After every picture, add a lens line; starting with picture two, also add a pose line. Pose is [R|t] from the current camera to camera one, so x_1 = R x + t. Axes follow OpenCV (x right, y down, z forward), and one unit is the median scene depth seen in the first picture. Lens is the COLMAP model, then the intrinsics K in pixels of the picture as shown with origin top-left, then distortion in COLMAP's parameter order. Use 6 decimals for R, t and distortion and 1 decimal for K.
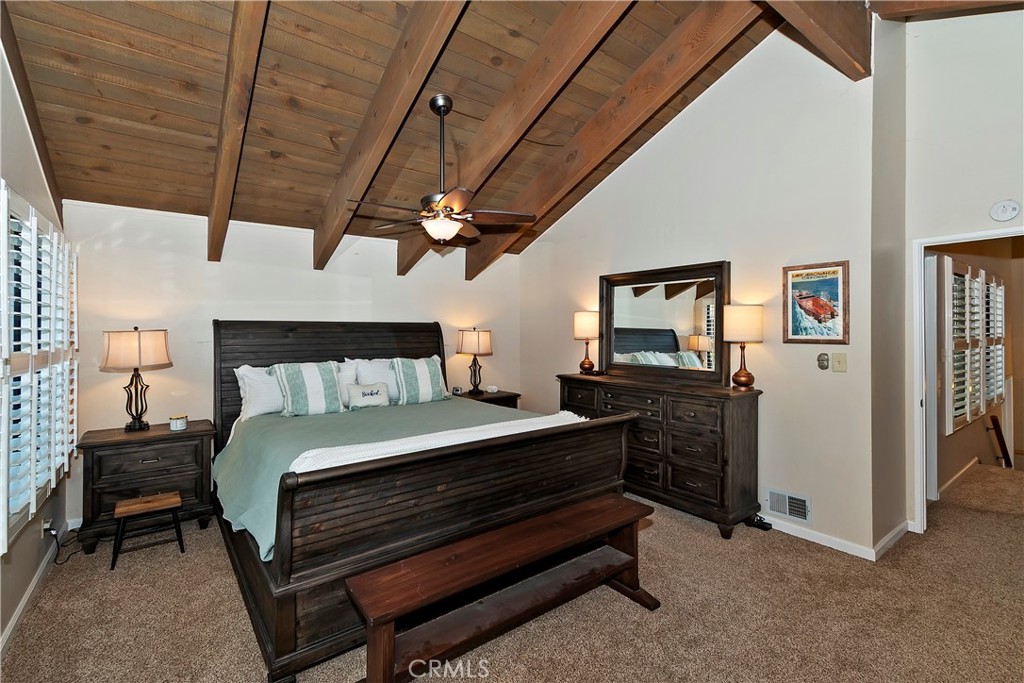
lens RADIAL K [[455.2, 0, 509.8], [0, 455.2, 331.2], [0, 0, 1]] dist [0.002404, 0.000195]
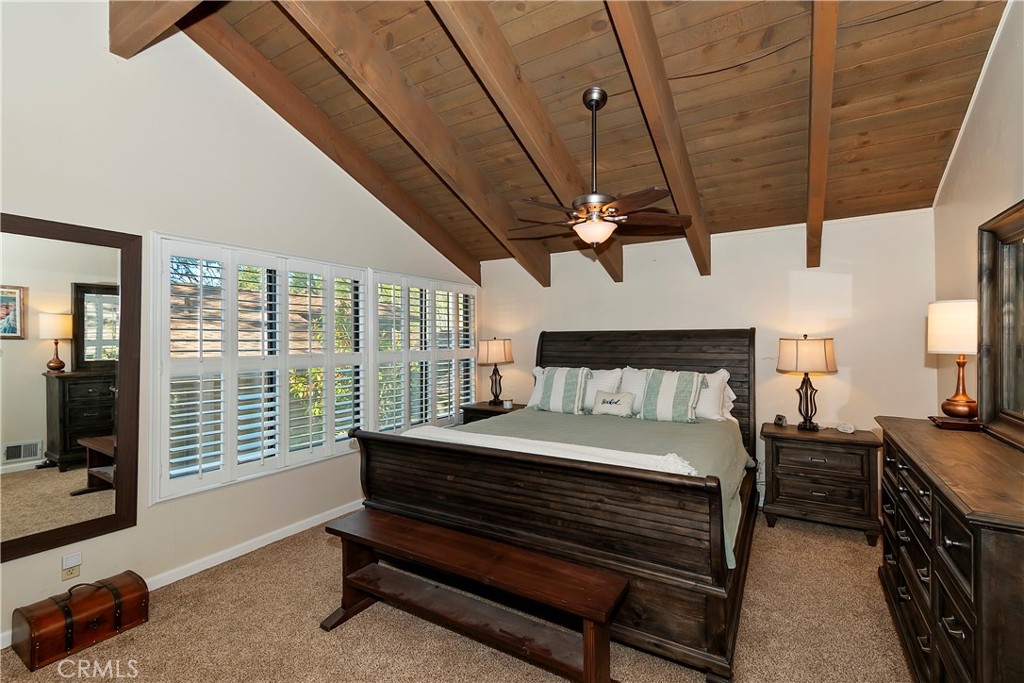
lens RADIAL K [[464.3, 0, 512.0], [0, 464.3, 341.5], [0, 0, 1]] dist [-0.000218, 0.000007]
pose [[0.364686, 0.003583, -0.931124, 0.665838], [0.002393, 0.999986, 0.004785, -0.003485], [0.931127, -0.003973, 0.364672, 0.482209]]
